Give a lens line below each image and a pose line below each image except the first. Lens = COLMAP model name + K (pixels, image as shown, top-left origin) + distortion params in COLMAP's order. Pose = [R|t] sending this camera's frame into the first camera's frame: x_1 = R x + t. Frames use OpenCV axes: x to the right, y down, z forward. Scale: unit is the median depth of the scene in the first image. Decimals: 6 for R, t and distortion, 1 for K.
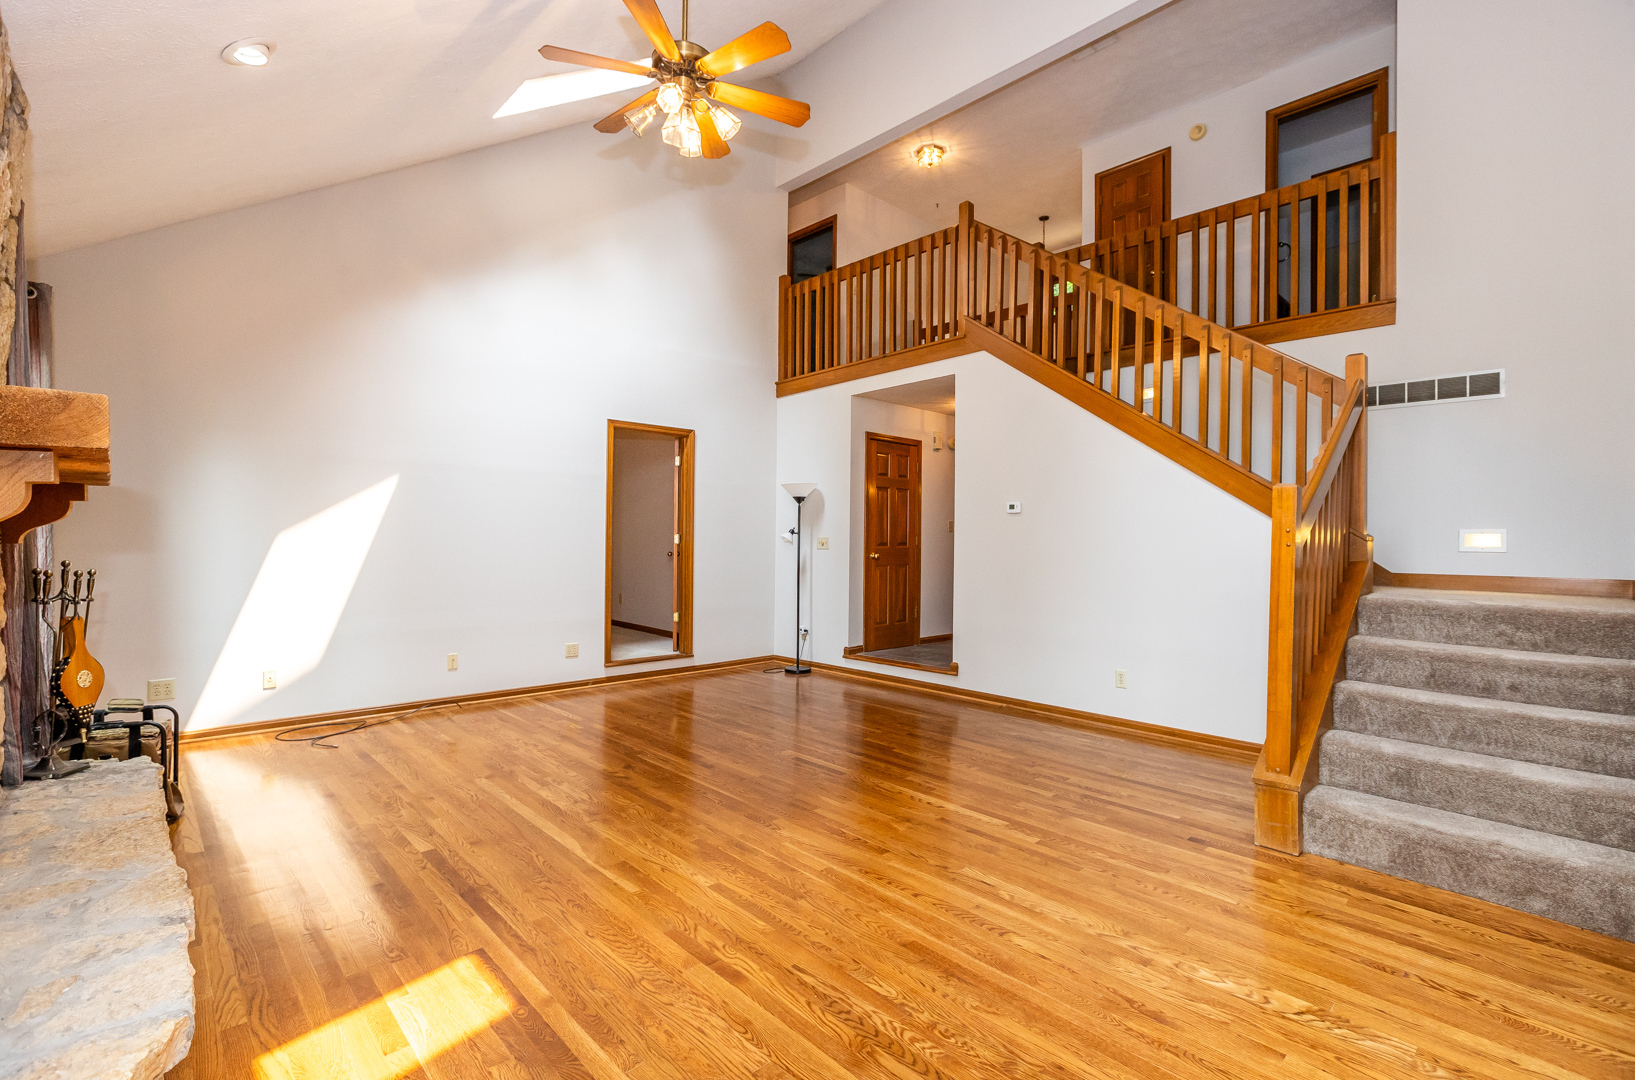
lens RADIAL K [[739.0, 0, 820.6], [0, 739.0, 538.9], [0, 0, 1]] dist [0.004116, 0.001246]
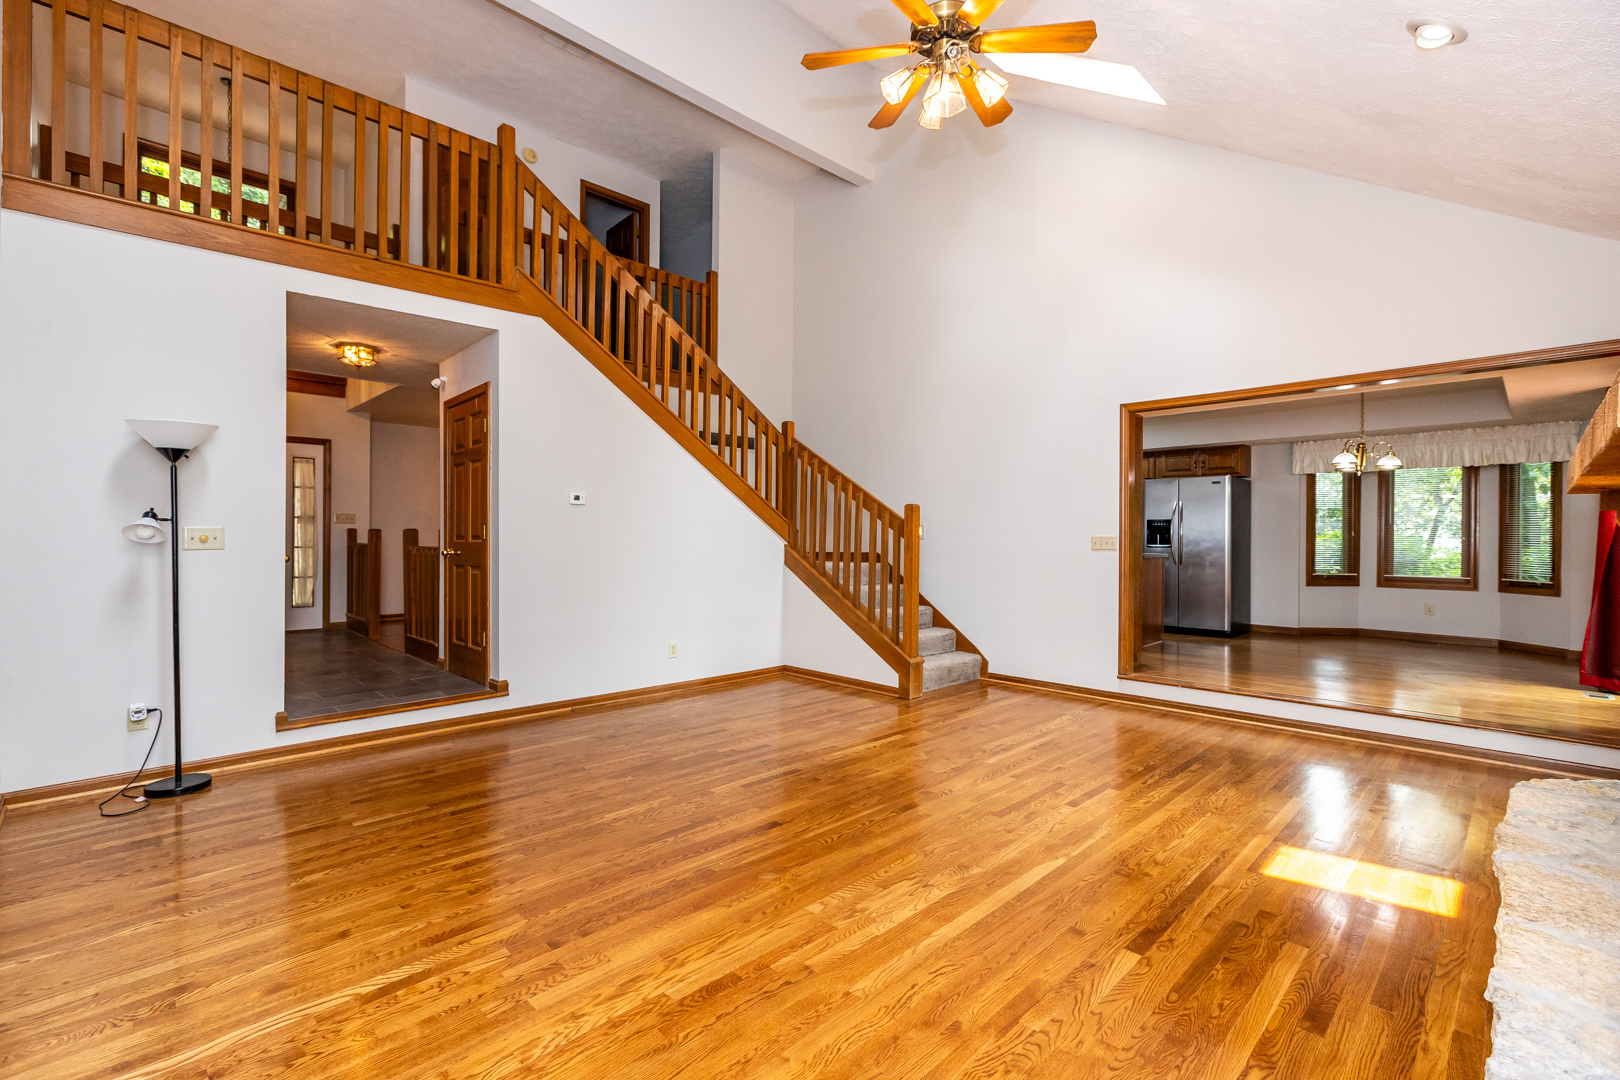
lens RADIAL K [[719.1, 0, 811.8], [0, 719.1, 539.6], [0, 0, 1]] dist [0.015796, -0.001075]
pose [[-0.031125, -0.012206, 0.999441, -0.921083], [-0.010386, 0.999875, 0.011888, -0.005803], [-0.999462, -0.010010, -0.031248, 0.992918]]
